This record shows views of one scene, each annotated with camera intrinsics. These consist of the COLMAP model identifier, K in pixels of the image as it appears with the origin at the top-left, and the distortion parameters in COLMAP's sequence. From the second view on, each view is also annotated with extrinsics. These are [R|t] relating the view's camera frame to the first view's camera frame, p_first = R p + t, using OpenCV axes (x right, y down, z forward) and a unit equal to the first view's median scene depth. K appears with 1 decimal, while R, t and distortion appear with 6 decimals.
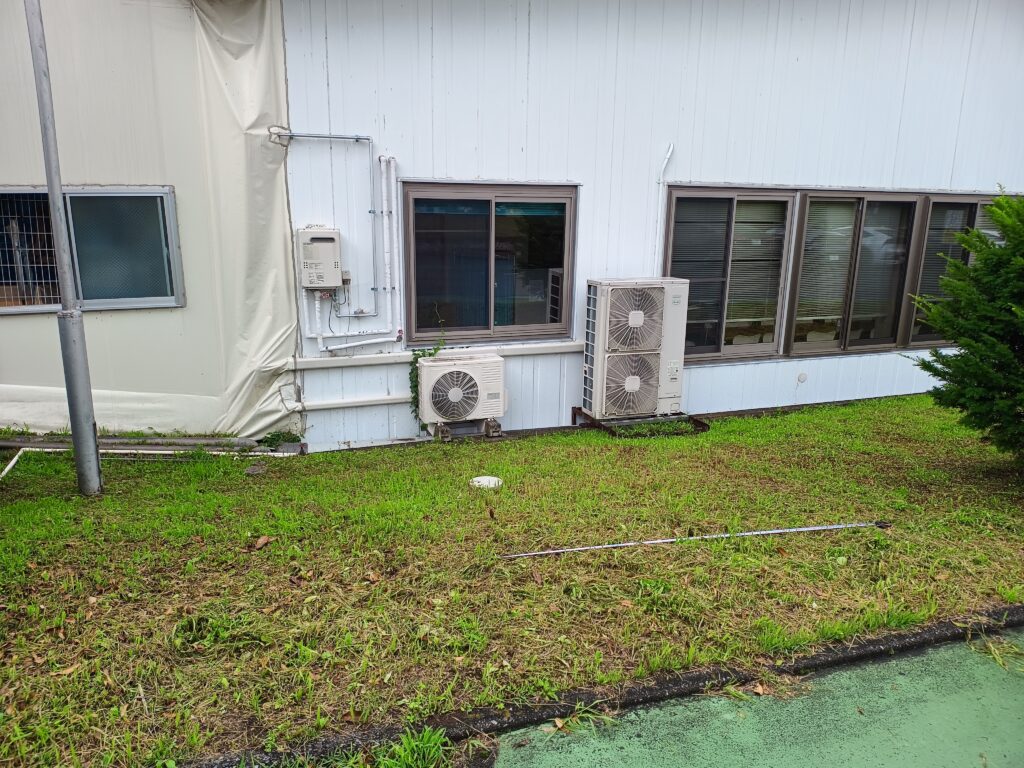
lens RADIAL K [[760.1, 0, 529.1], [0, 760.1, 387.4], [0, 0, 1]] dist [0.030849, -0.078314]
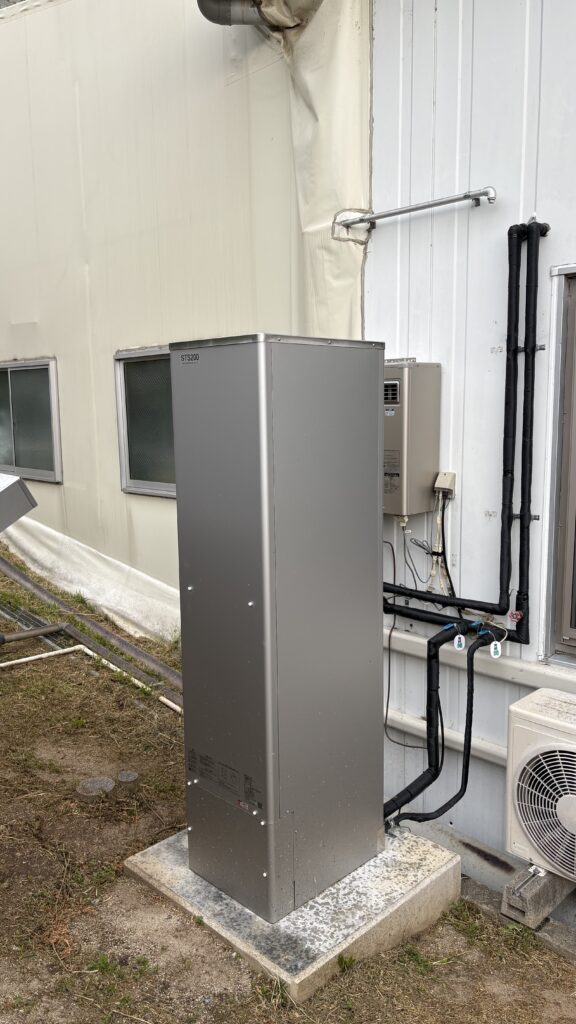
lens RADIAL K [[774.8, 0, 285.1], [0, 774.8, 513.0], [0, 0, 1]] dist [0.008731, 0.006245]
pose [[0.403133, 0.107778, -0.908773, 0.179280], [-0.203349, 0.978764, 0.025873, -0.118370], [0.892263, 0.174368, 0.416488, 0.698038]]
